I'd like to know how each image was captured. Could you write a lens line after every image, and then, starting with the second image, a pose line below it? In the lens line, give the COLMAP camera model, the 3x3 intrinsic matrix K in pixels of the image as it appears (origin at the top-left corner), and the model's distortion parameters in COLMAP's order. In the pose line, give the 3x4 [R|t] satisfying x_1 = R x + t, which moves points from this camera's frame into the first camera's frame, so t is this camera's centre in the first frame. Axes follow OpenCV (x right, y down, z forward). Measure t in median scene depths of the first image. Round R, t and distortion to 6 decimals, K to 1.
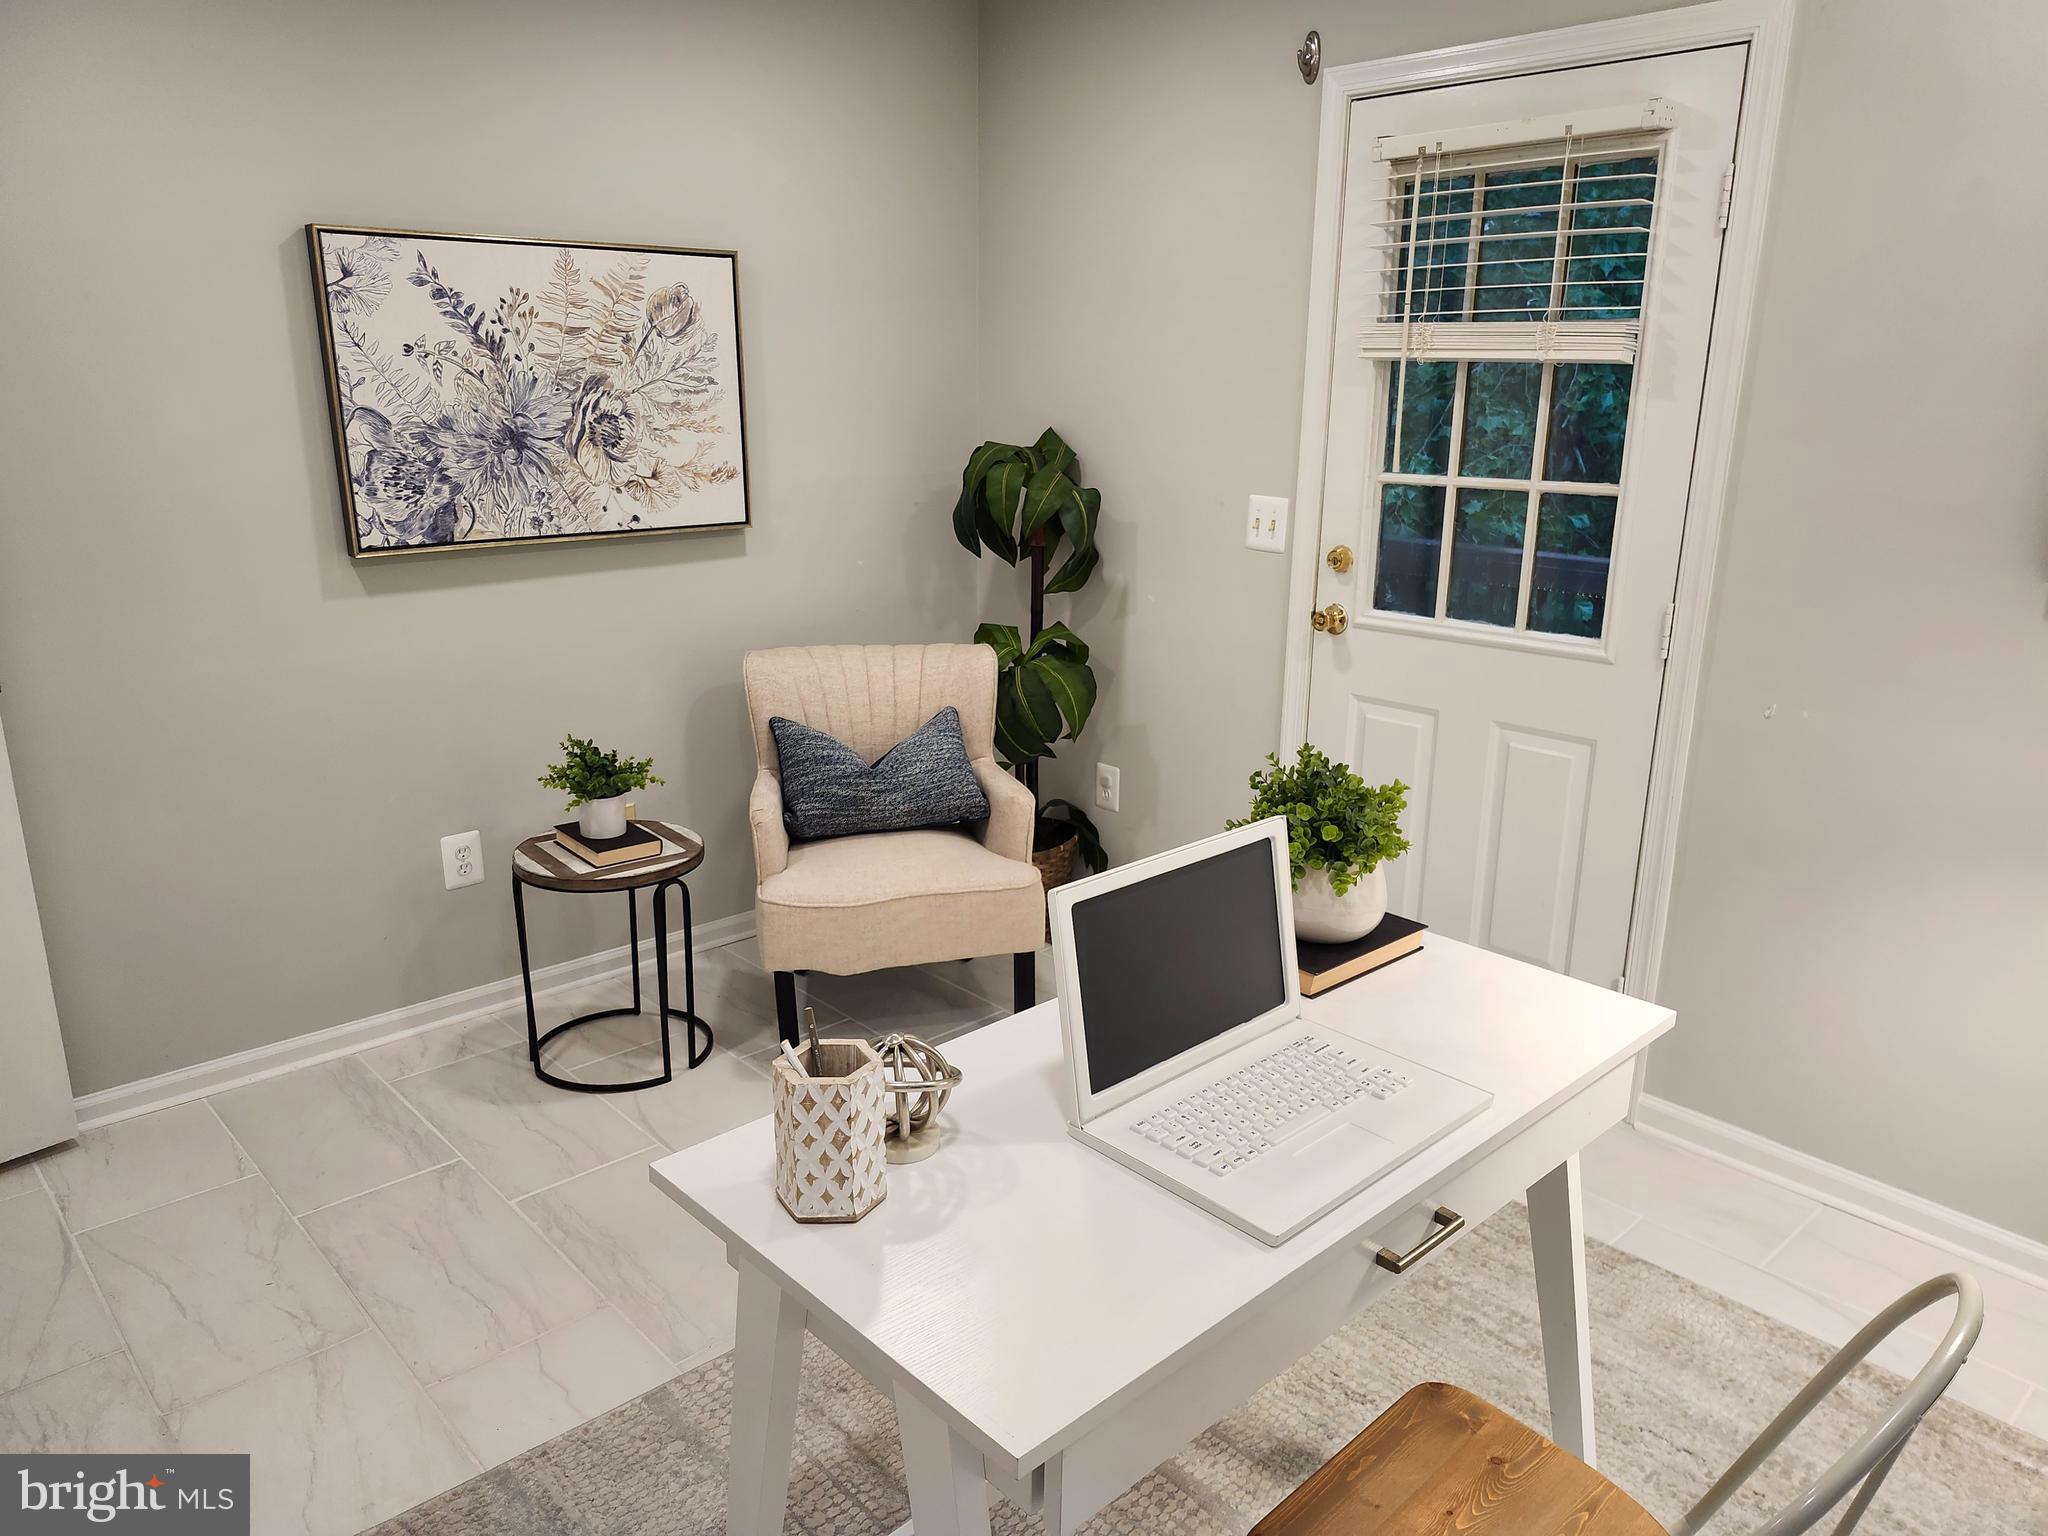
lens RADIAL K [[1419.5, 0, 1015.4], [0, 1419.5, 779.7], [0, 0, 1]] dist [0.077016, -0.078425]
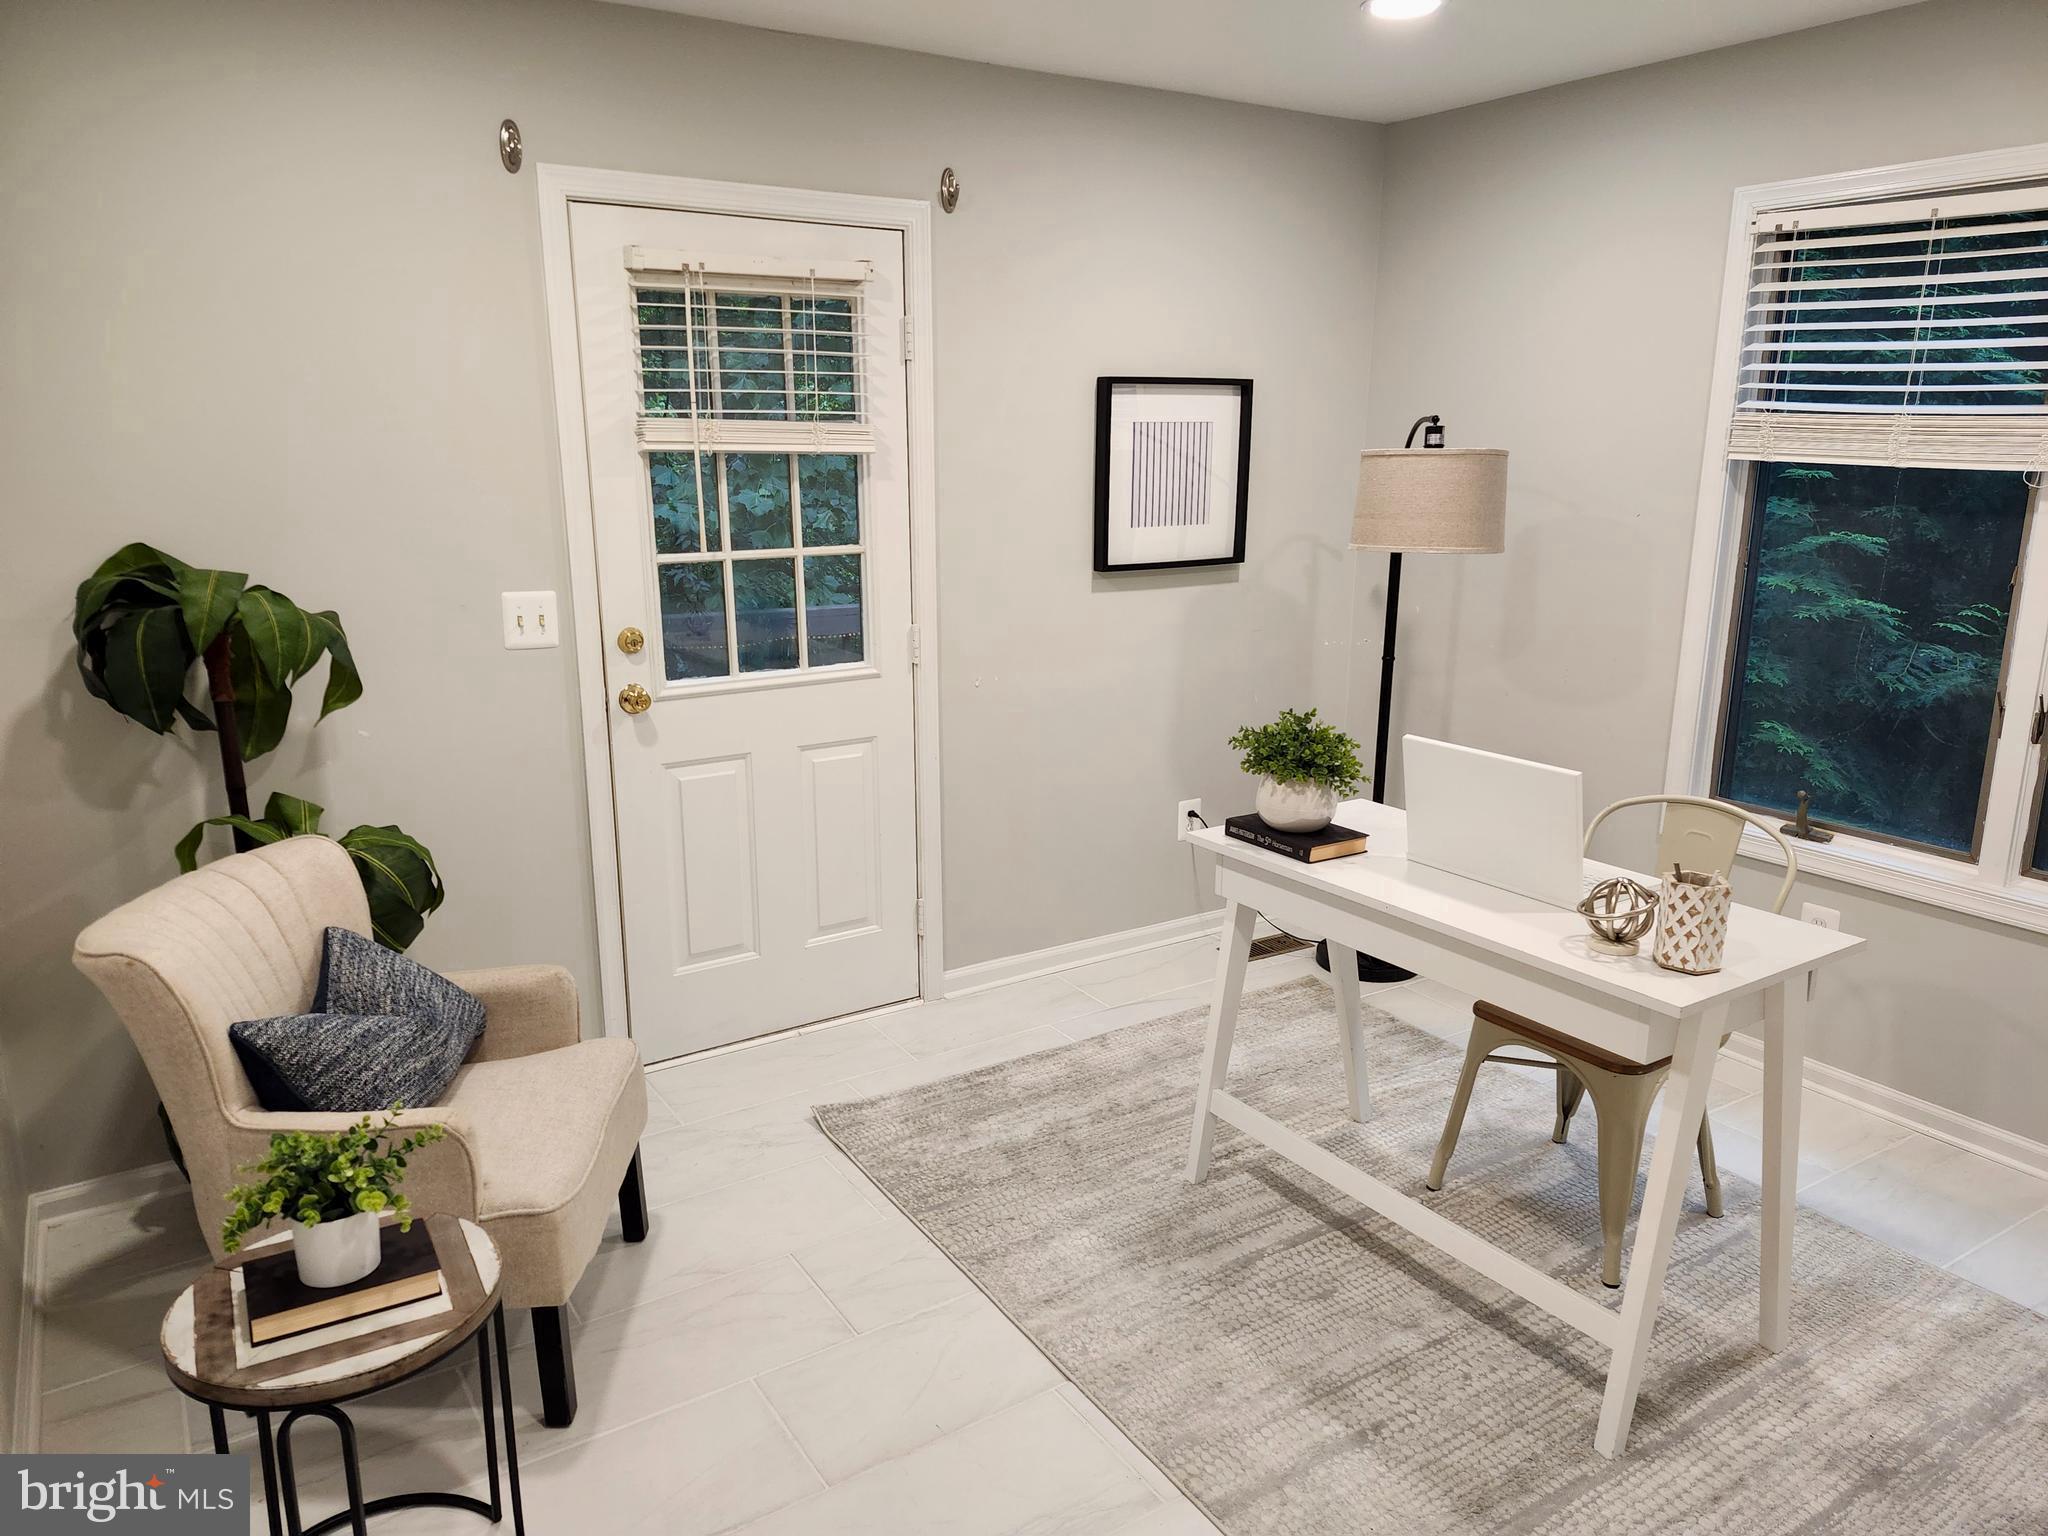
lens RADIAL K [[1419.5, 0, 1010.0], [0, 1419.5, 773.0], [0, 0, 1]] dist [0.077016, -0.078425]
pose [[0.167954, -0.240107, 0.956107, -0.843525], [0.272247, 0.943462, 0.189107, -0.213217], [-0.947456, 0.228536, 0.223826, 0.615232]]
